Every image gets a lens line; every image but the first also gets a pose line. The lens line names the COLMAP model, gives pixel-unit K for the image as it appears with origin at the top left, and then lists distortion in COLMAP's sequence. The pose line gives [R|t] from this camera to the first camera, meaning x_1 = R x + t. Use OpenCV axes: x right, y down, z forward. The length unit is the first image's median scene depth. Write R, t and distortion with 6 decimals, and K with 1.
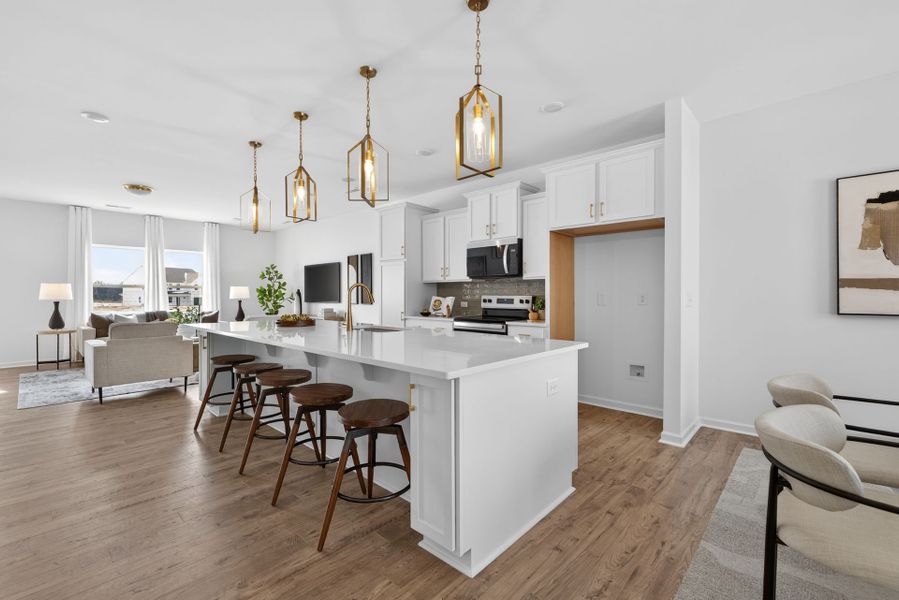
lens RADIAL K [[380.4, 0, 449.5], [0, 380.4, 300.0], [0, 0, 1]] dist [0.001258, 0.000015]
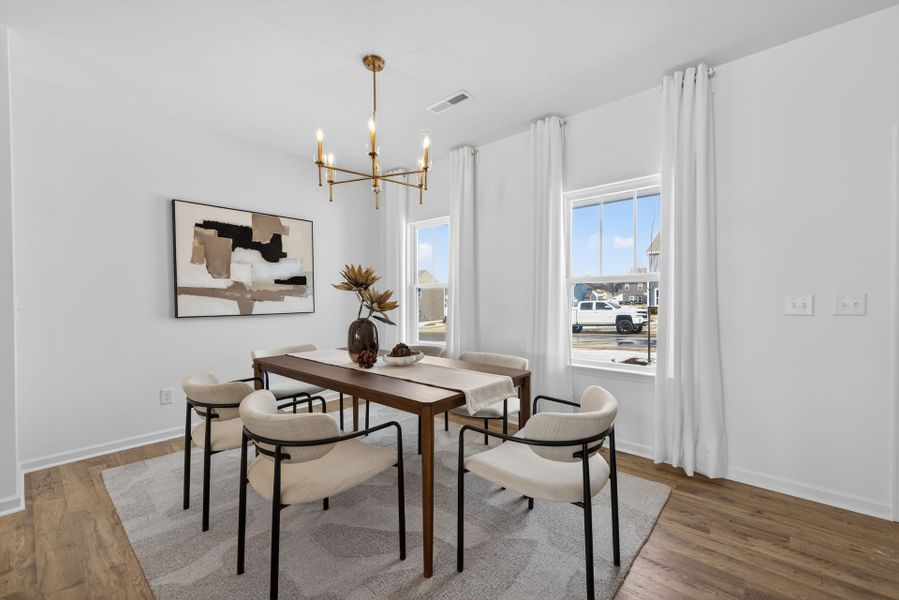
lens RADIAL K [[375.7, 0, 449.5], [0, 375.7, 300.0], [0, 0, 1]] dist [0.001533, 0.000257]
pose [[-0.020531, -0.000568, 0.999789, -0.133131], [0.015560, 0.999879, 0.000888, -0.003874], [-0.999668, 0.015575, -0.020520, 0.197191]]
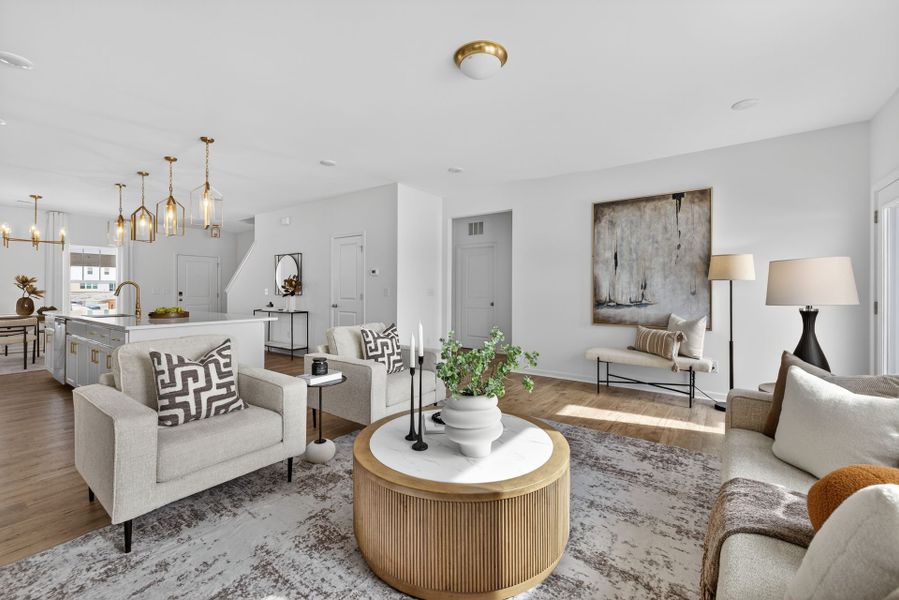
lens RADIAL K [[380.4, 0, 449.5], [0, 380.4, 300.0], [0, 0, 1]] dist [0.001258, 0.000015]
pose [[-0.992855, 0.006878, -0.119131, -1.408141], [0.001418, 0.998947, 0.045857, -0.043160], [0.119321, 0.045361, -0.991819, 2.866613]]
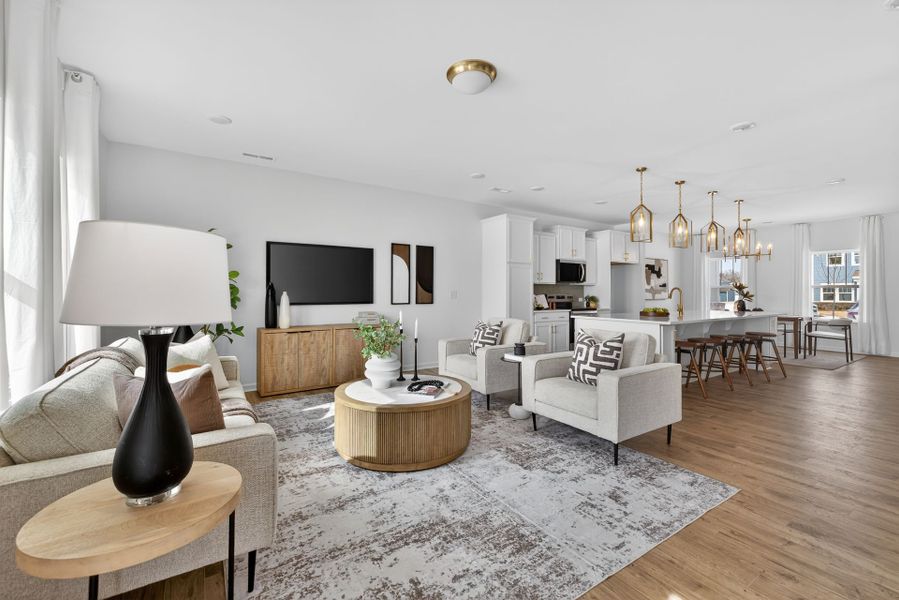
lens RADIAL K [[379.9, 0, 443.1], [0, 379.9, 291.4], [0, 0, 1]] dist [0.003475, 0.000108]
pose [[0.250008, 0.006011, 0.968225, -2.530726], [0.011417, 0.999893, -0.009156, -0.022209], [-0.968177, 0.013344, 0.249912, 1.811289]]
